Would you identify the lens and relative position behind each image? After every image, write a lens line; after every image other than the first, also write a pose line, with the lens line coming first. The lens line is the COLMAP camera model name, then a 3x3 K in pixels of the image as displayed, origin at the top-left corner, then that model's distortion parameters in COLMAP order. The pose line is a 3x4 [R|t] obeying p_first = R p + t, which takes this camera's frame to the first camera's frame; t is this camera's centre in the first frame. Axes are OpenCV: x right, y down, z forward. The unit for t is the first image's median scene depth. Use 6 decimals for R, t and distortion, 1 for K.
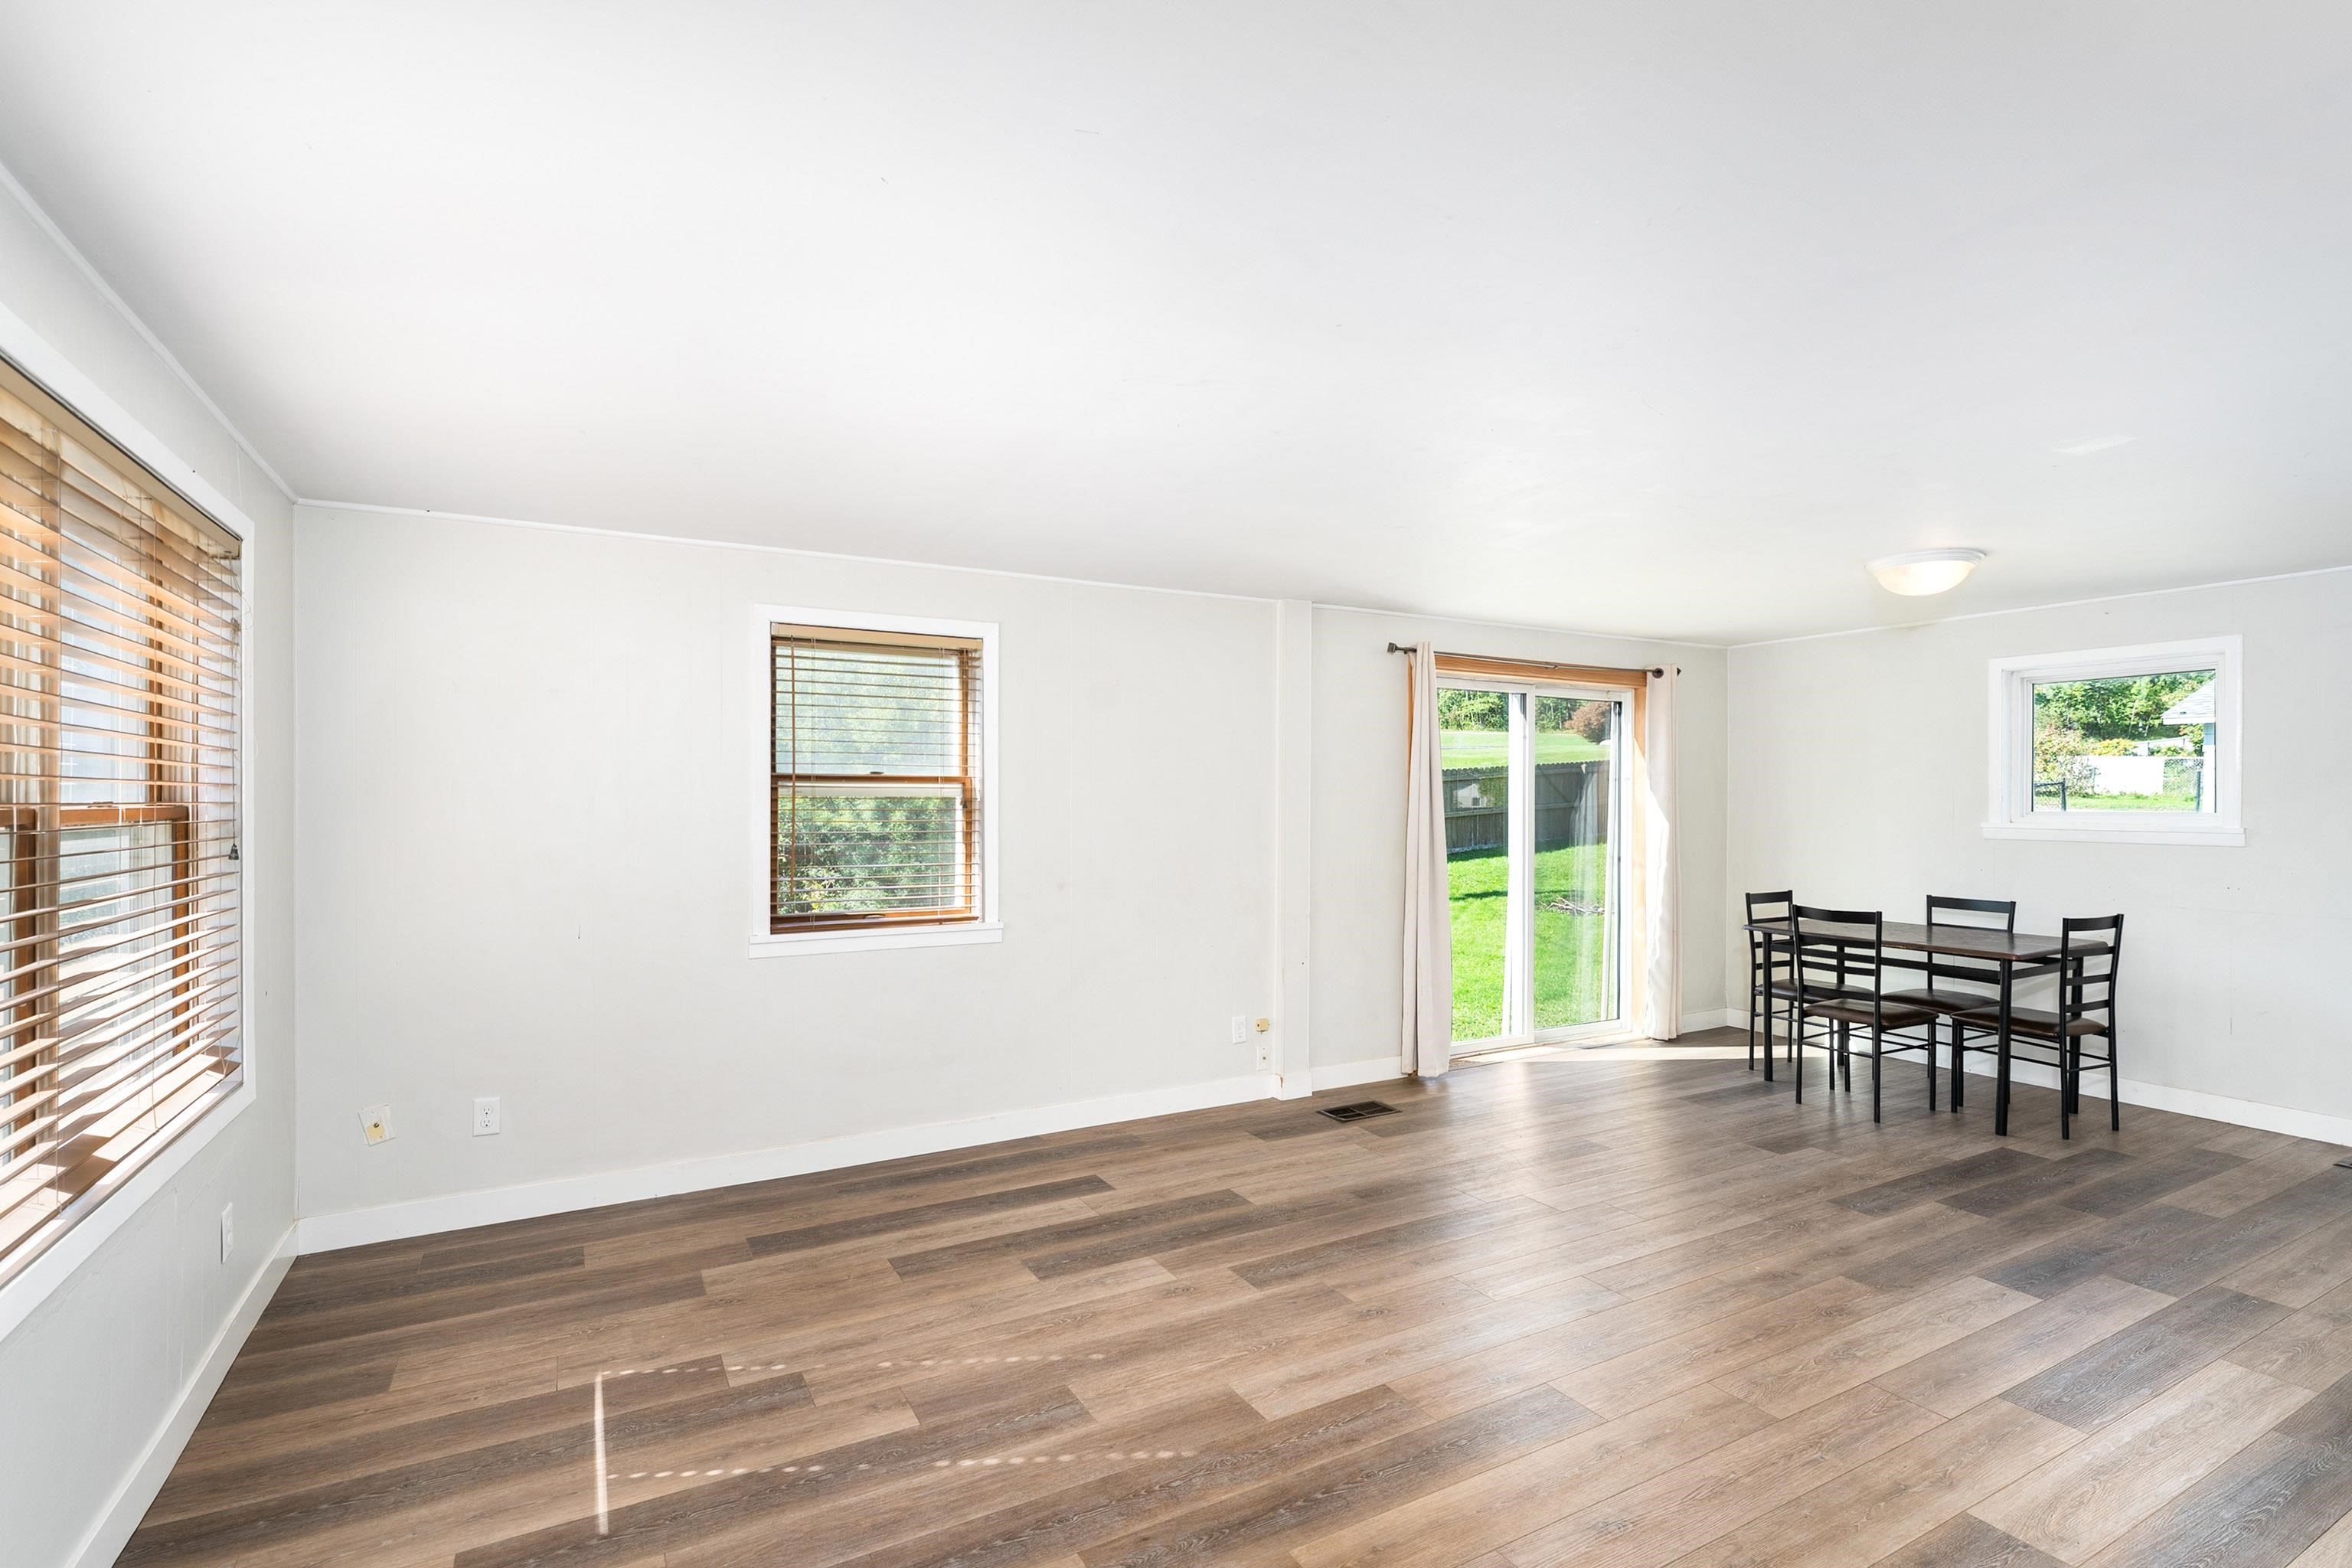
lens RADIAL K [[1081.8, 0, 1139.9], [0, 1081.8, 807.5], [0, 0, 1]] dist [-0.000478, -0.000612]
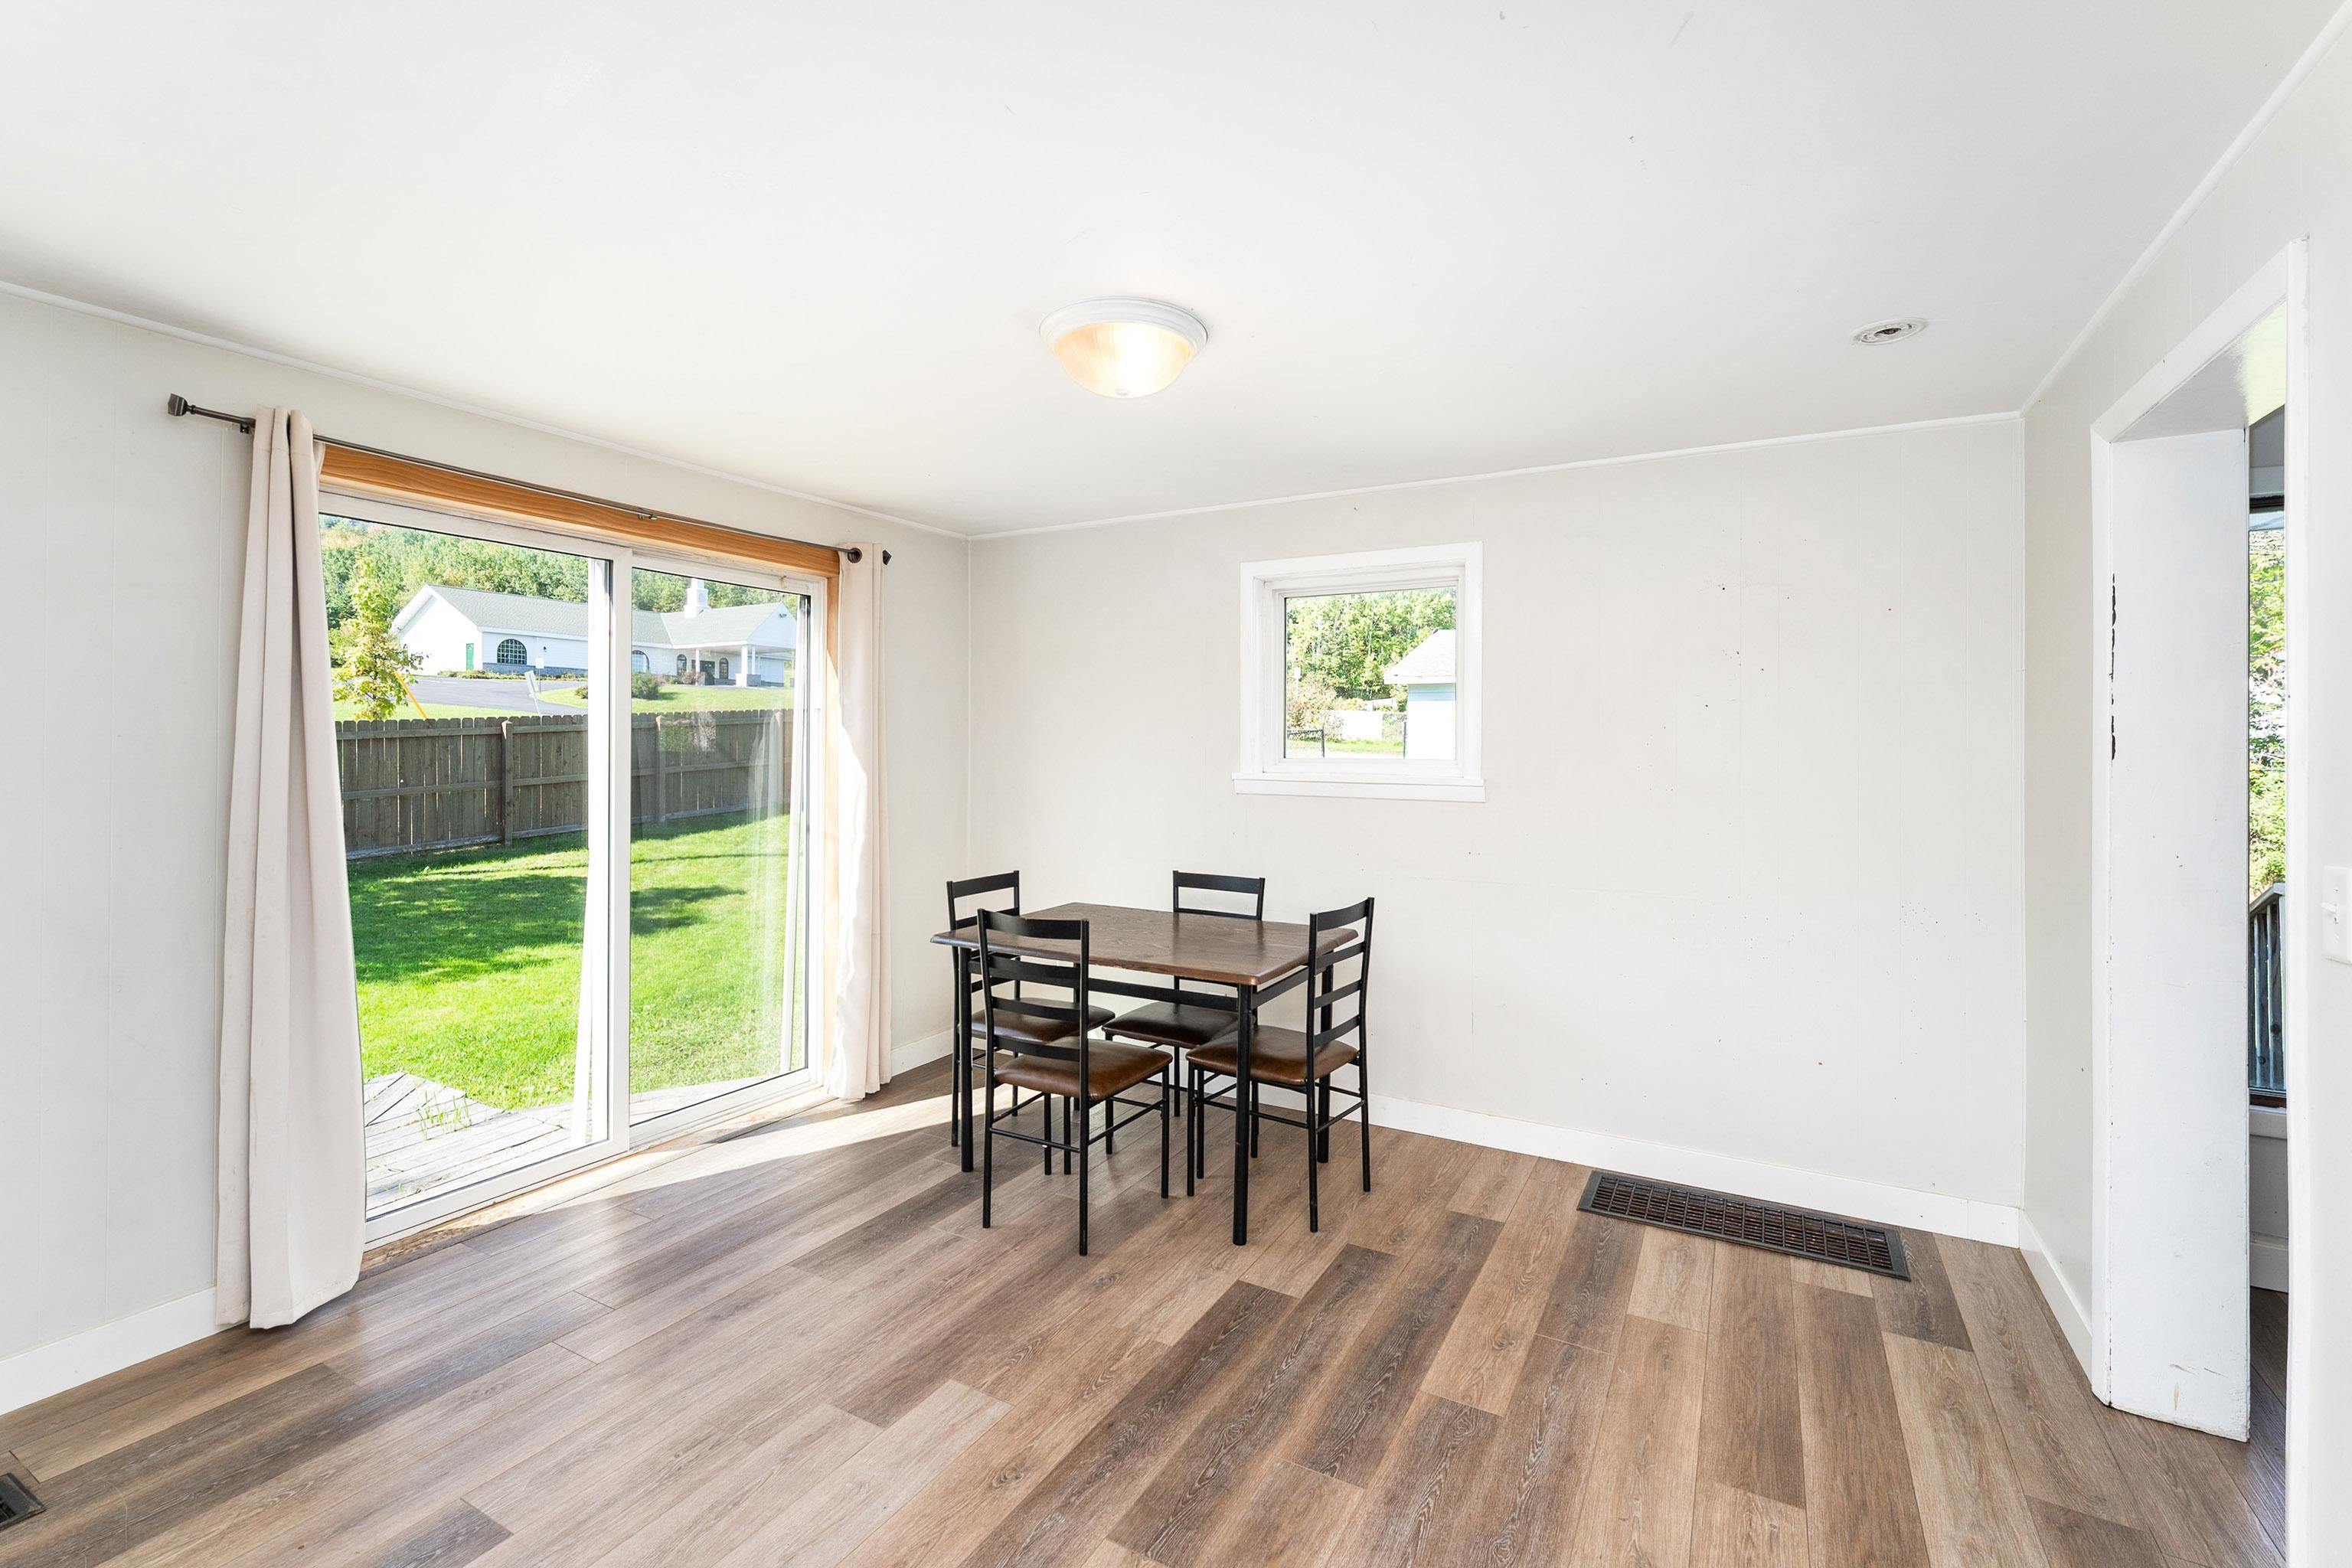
lens RADIAL K [[1027.7, 0, 1183.3], [0, 1027.7, 742.9], [0, 0, 1]] dist [-0.000970, 0.000072]
pose [[0.842018, 0.003781, 0.539436, 0.423160], [0.000153, 0.999974, -0.007247, -0.002555], [-0.539449, 0.006184, 0.841996, 0.481361]]
